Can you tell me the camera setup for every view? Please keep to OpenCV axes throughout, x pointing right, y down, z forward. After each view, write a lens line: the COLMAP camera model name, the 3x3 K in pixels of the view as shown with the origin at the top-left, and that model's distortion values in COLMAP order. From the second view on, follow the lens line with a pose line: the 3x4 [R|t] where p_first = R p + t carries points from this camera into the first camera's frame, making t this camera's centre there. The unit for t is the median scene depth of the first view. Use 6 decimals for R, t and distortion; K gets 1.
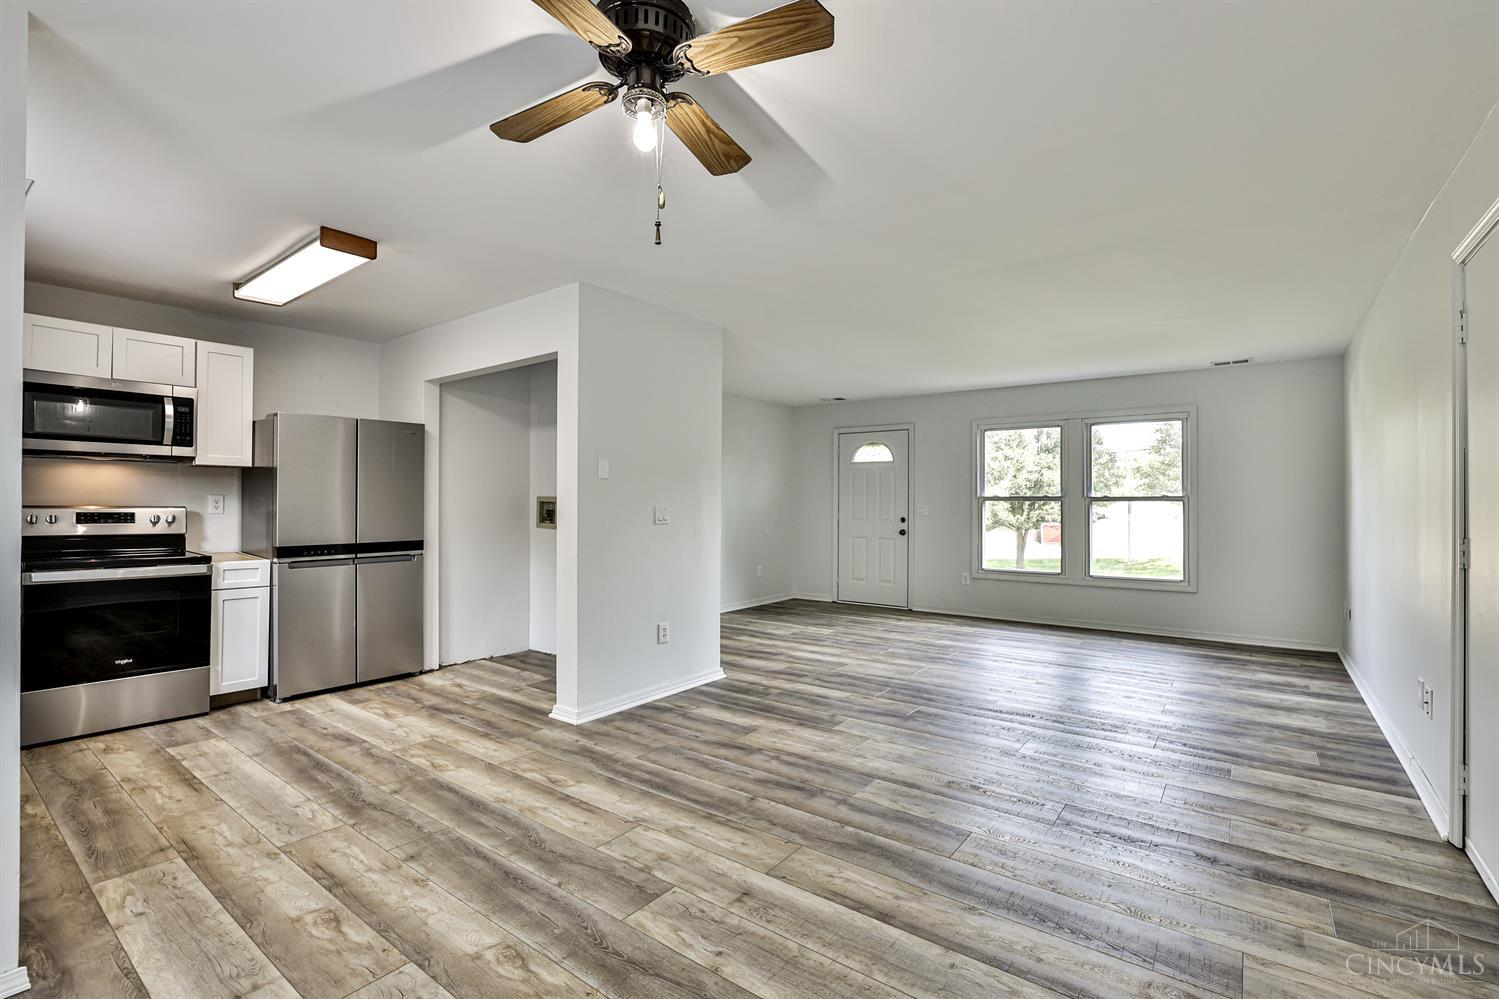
lens RADIAL K [[680.3, 0, 749.5], [0, 680.3, 499.5], [0, 0, 1]] dist [-0.047159, 0.017884]
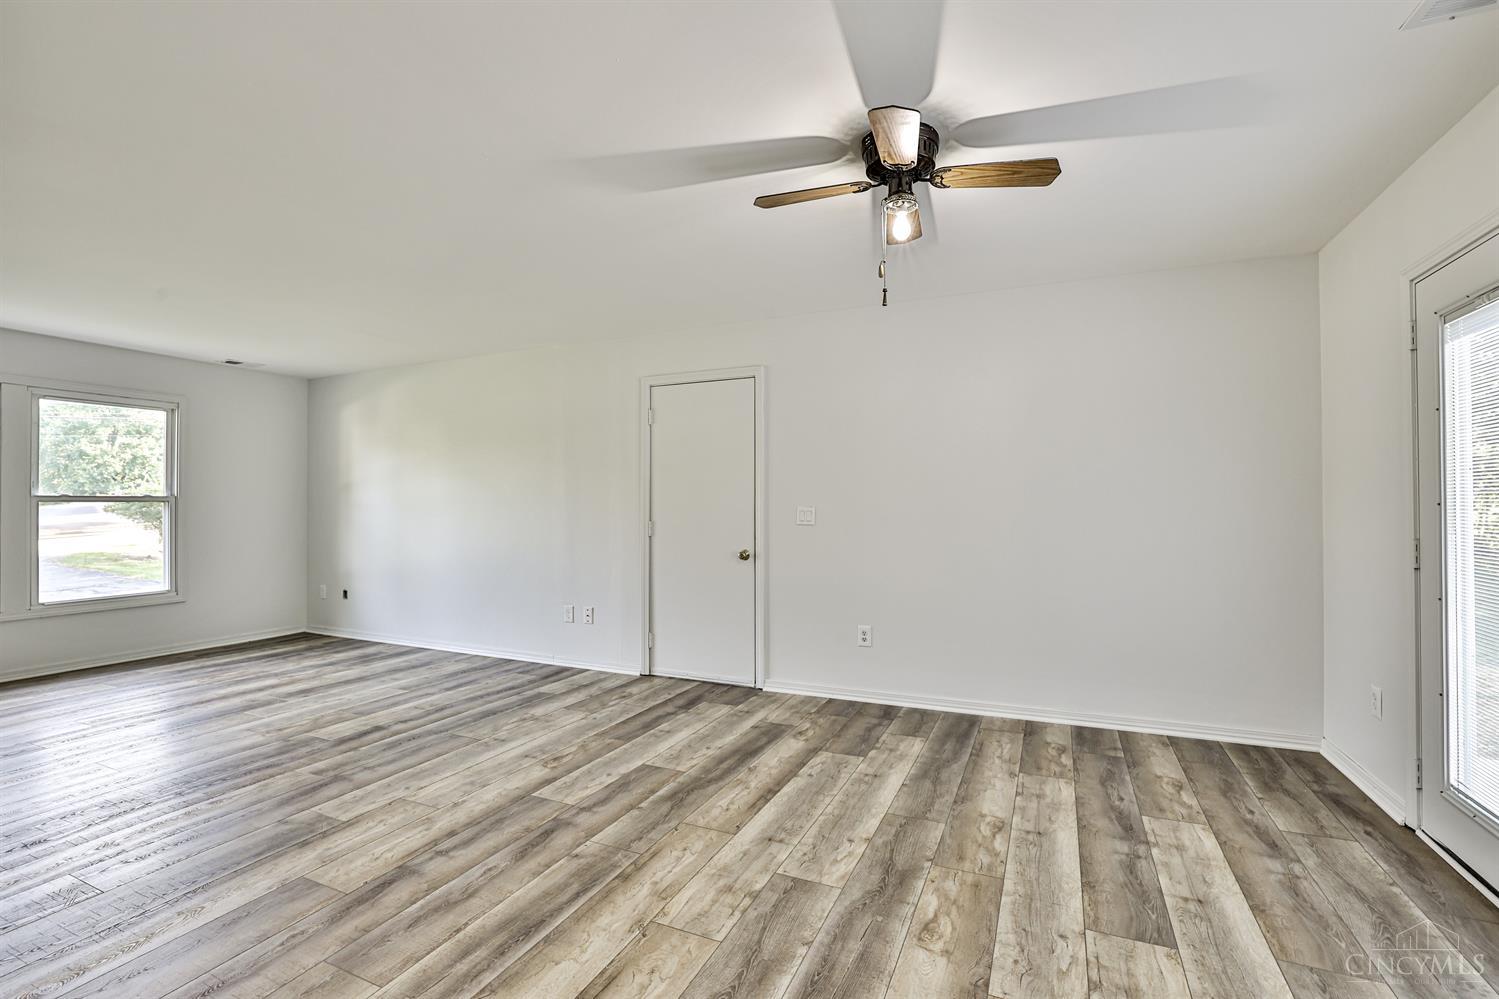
lens RADIAL K [[680.3, 0, 749.5], [0, 680.3, 499.5], [0, 0, 1]] dist [-0.047159, 0.017884]
pose [[-0.221760, 0.009365, 0.975056, -0.504826], [-0.005905, 0.999923, -0.010947, 0.005949], [-0.975083, -0.008185, -0.221688, 0.575501]]
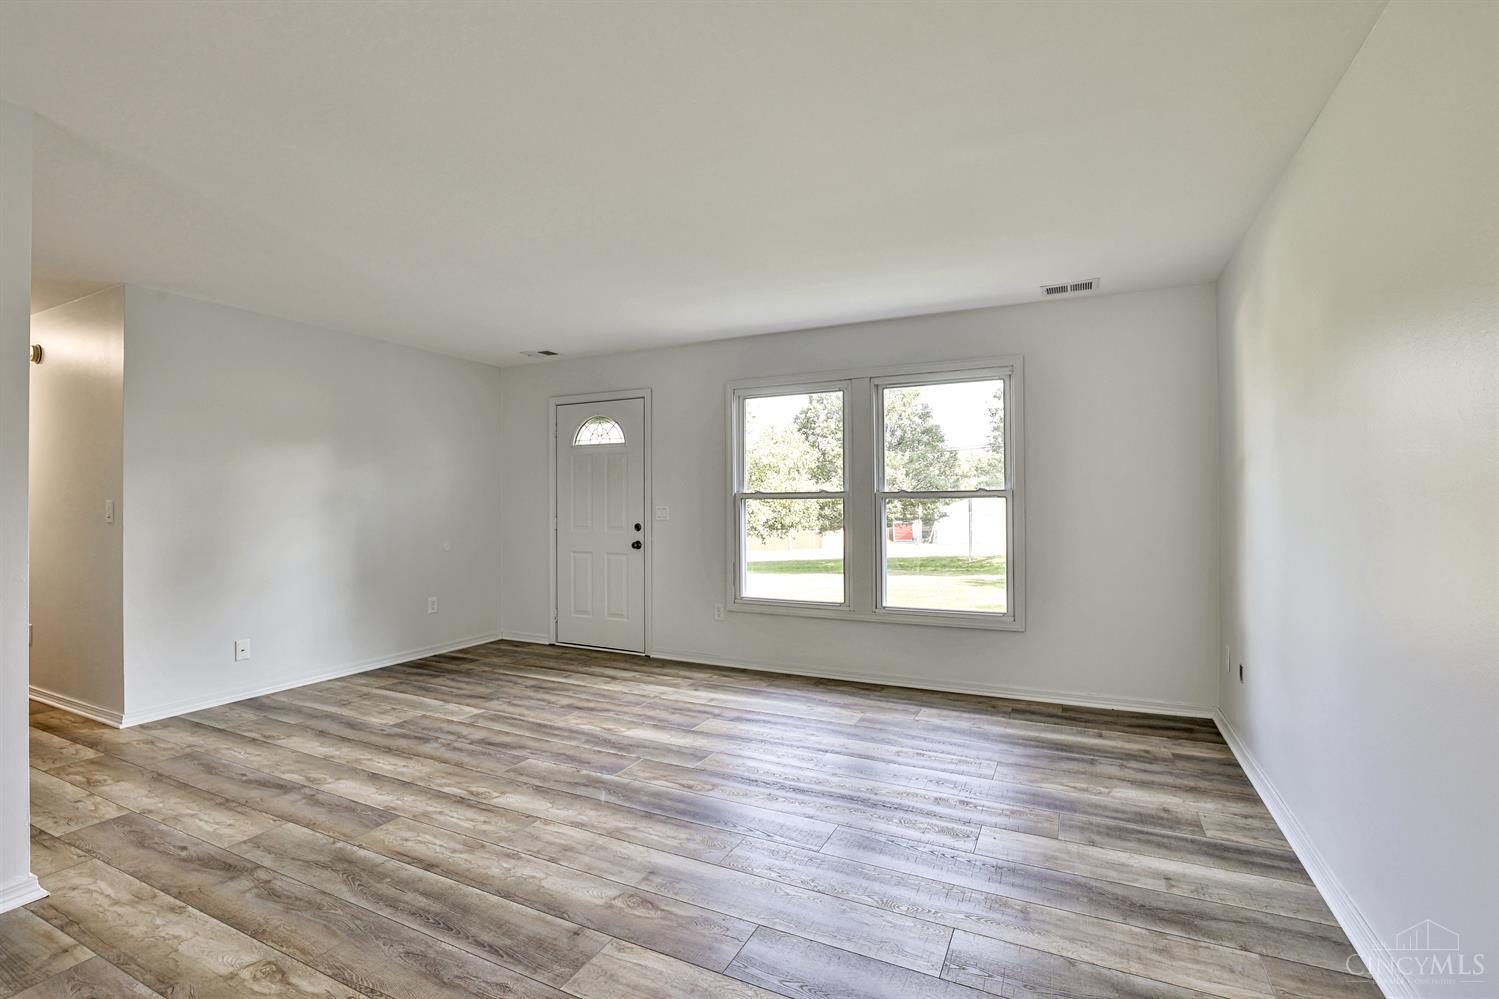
lens RADIAL K [[680.3, 0, 749.5], [0, 680.3, 499.5], [0, 0, 1]] dist [-0.047159, 0.017884]
pose [[0.981544, -0.006859, 0.191114, 0.341793], [0.007031, 0.999975, -0.000224, 0.004258], [-0.191108, 0.001564, 0.981568, 0.490249]]
